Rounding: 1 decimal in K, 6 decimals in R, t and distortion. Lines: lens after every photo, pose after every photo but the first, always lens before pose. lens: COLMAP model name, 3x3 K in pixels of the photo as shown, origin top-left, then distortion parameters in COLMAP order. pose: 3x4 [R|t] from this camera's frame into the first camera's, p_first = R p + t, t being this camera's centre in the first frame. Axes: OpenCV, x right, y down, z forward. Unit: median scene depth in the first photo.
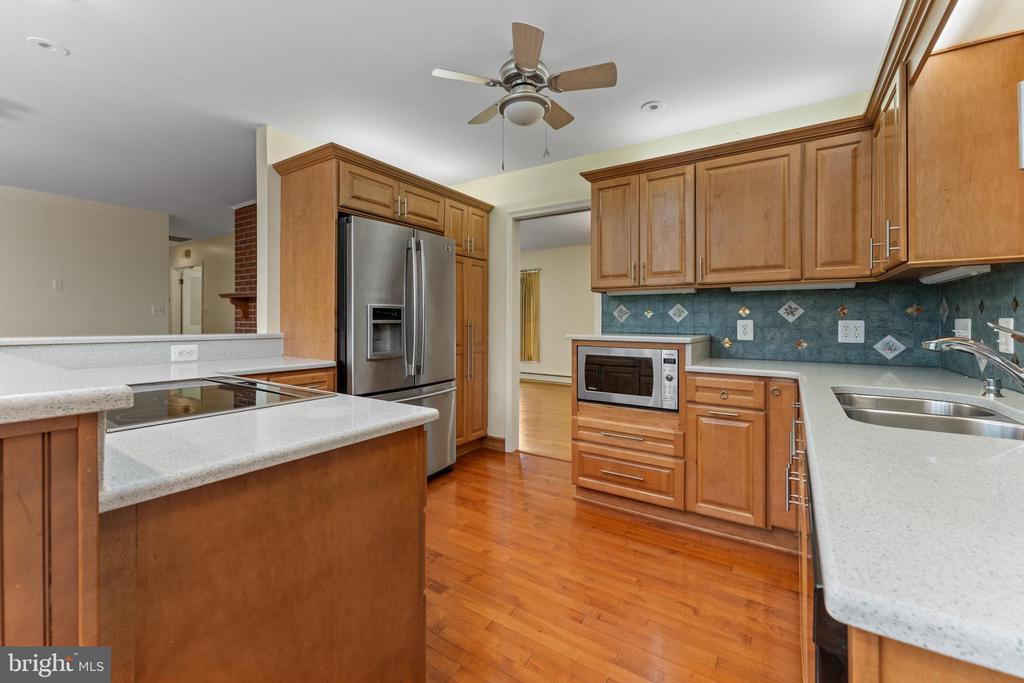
lens RADIAL K [[439.4, 0, 528.5], [0, 439.4, 321.4], [0, 0, 1]] dist [0.001334, -0.000233]
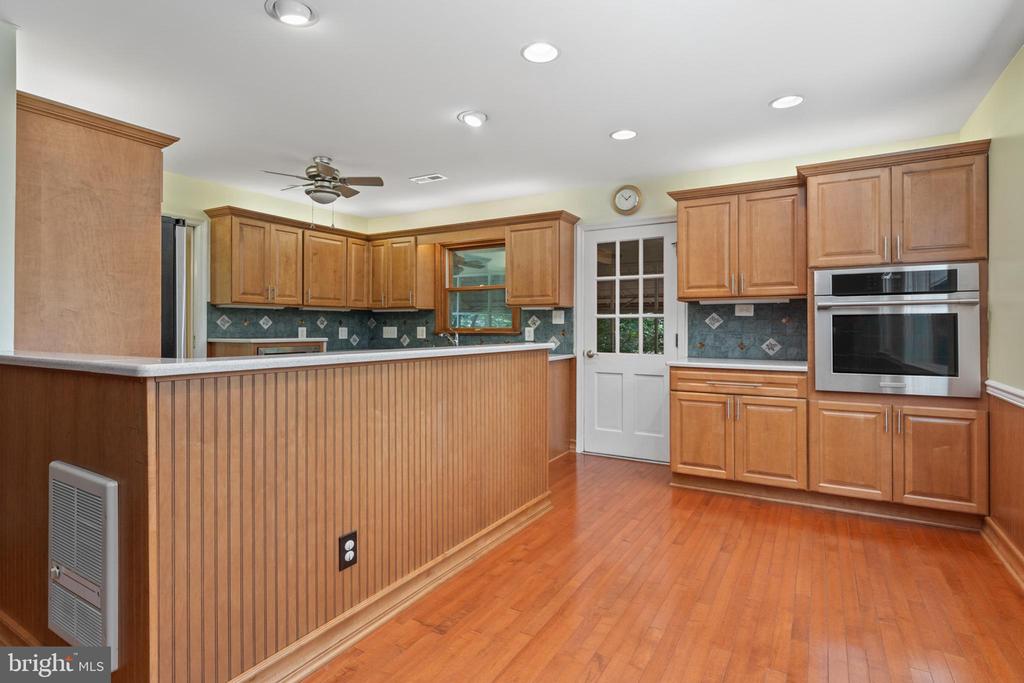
lens RADIAL K [[440.5, 0, 519.5], [0, 440.5, 325.8], [0, 0, 1]] dist [0.001301, -0.000255]
pose [[-0.052180, 0.004229, 0.998629, -1.301391], [-0.000014, 0.999991, -0.004235, -0.001653], [-0.998638, -0.000235, -0.052179, 0.307922]]
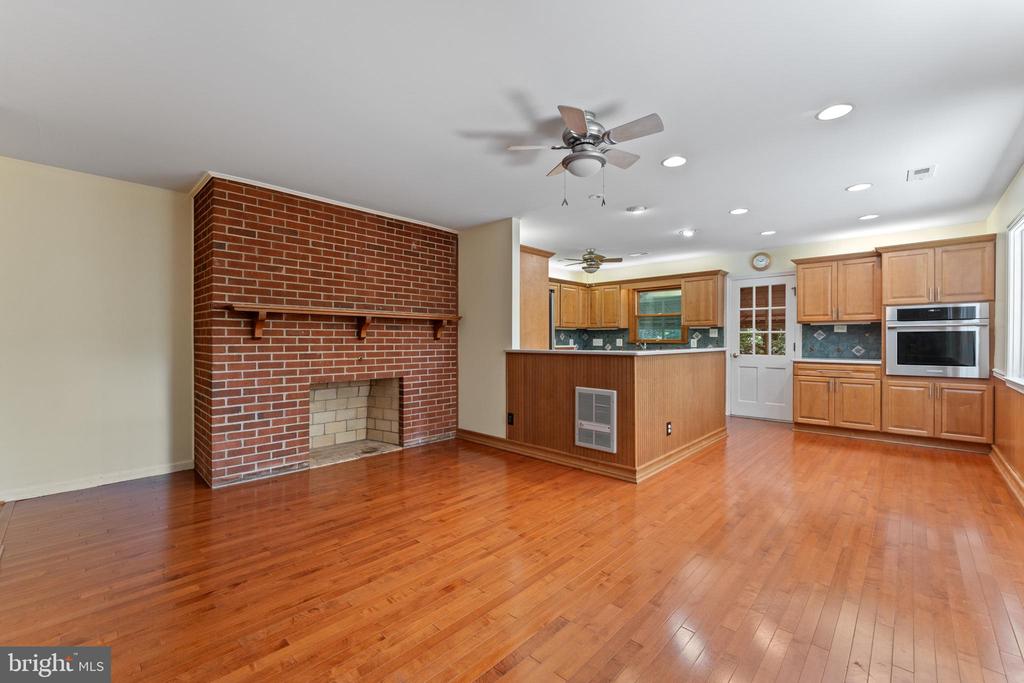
lens RADIAL K [[366.4, 0, 560.9], [0, 366.4, 341.8], [0, 0, 1]] dist [-0.000603, -0.000091]
pose [[0.111548, -0.007742, 0.993729, -2.023187], [0.002102, 0.999969, 0.007555, -0.005247], [-0.993757, 0.001246, 0.111561, 0.769961]]
